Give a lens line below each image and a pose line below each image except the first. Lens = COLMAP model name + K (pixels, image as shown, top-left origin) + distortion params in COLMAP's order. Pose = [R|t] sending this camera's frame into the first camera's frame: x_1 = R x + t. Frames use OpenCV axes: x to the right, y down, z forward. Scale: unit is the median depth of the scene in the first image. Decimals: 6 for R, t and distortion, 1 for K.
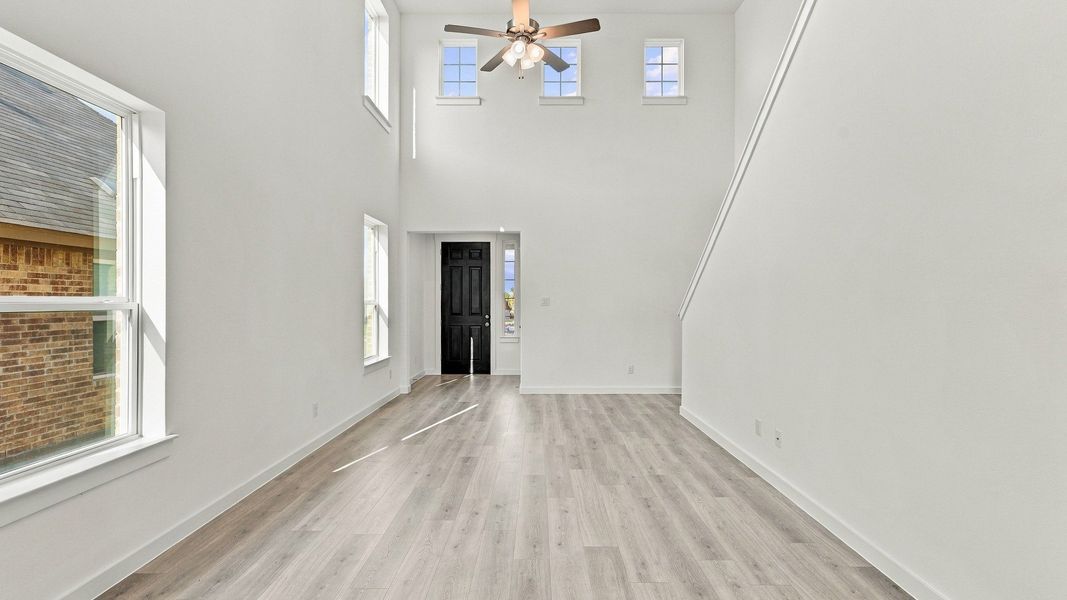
lens RADIAL K [[472.0, 0, 529.3], [0, 472.0, 299.8], [0, 0, 1]] dist [0.002955, -0.001928]
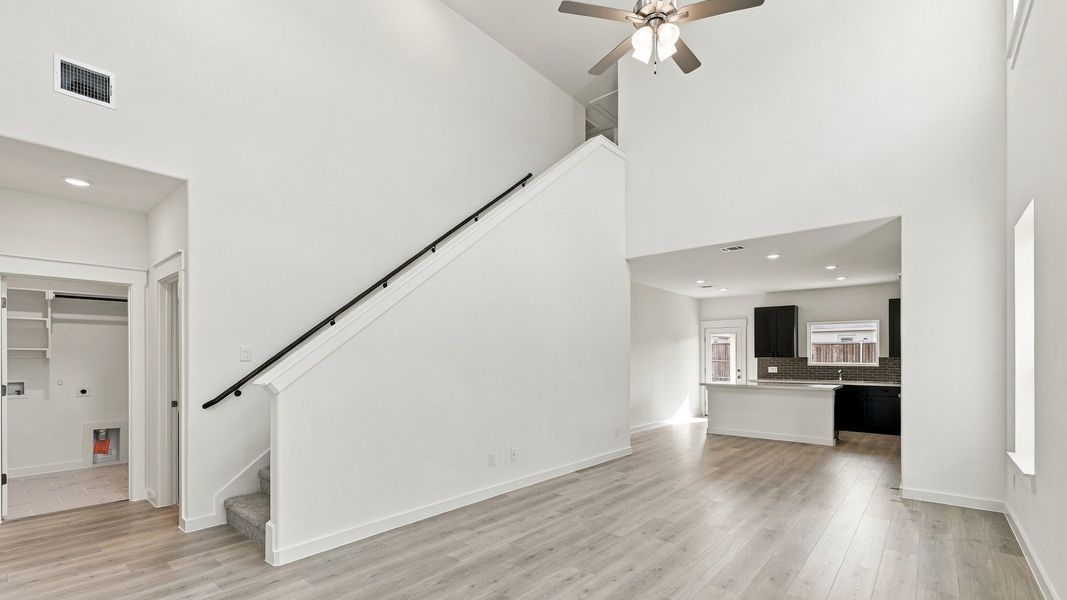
lens RADIAL K [[472.0, 0, 533.8], [0, 472.0, 352.7], [0, 0, 1]] dist [0.002955, -0.001928]
pose [[-0.774632, 0.007267, 0.632371, -0.317276], [-0.001956, 0.999902, -0.013887, 0.004610], [-0.632409, -0.011994, -0.774541, 1.549548]]
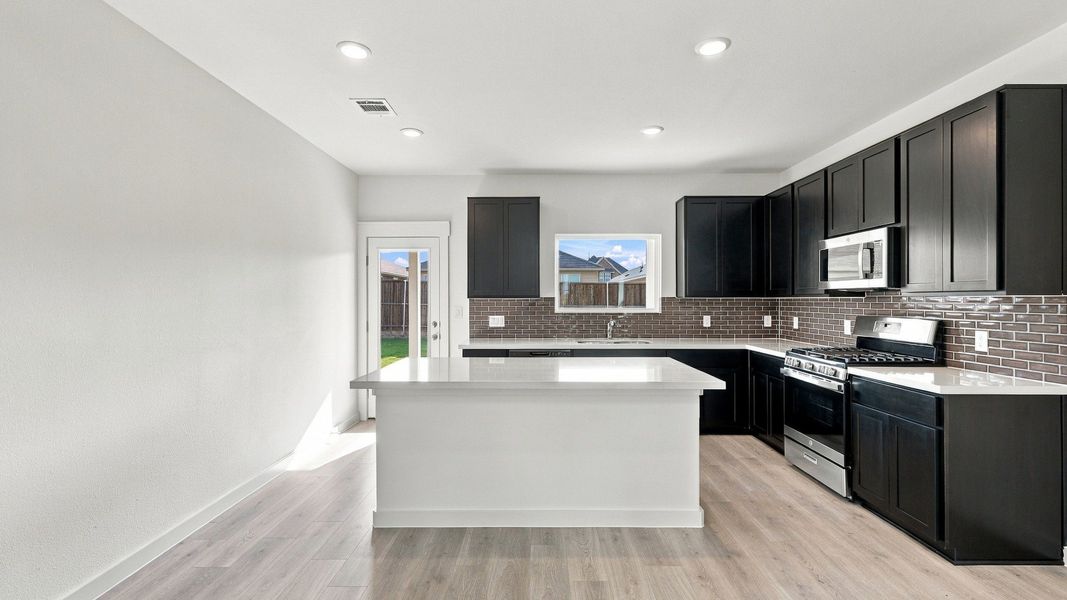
lens RADIAL K [[472.0, 0, 528.9], [0, 472.0, 303.4], [0, 0, 1]] dist [0.002955, -0.001928]
pose [[-0.999974, 0.002607, 0.006732, 0.130853], [0.002650, 0.999976, 0.006454, 0.000129], [-0.006715, 0.006472, -0.999957, 0.274017]]
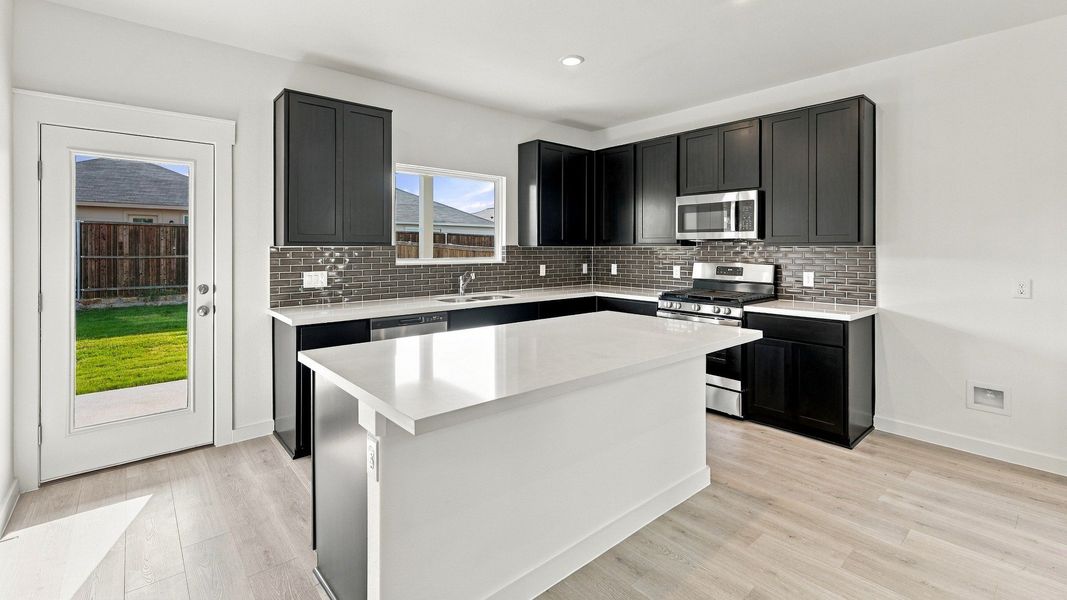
lens RADIAL K [[472.0, 0, 534.9], [0, 472.0, 256.3], [0, 0, 1]] dist [0.002955, -0.001928]
pose [[-0.749856, 0.012373, -0.661485, 0.465962], [0.002439, 0.999870, 0.015937, -0.000250], [0.661596, 0.010337, -0.749789, -0.041962]]
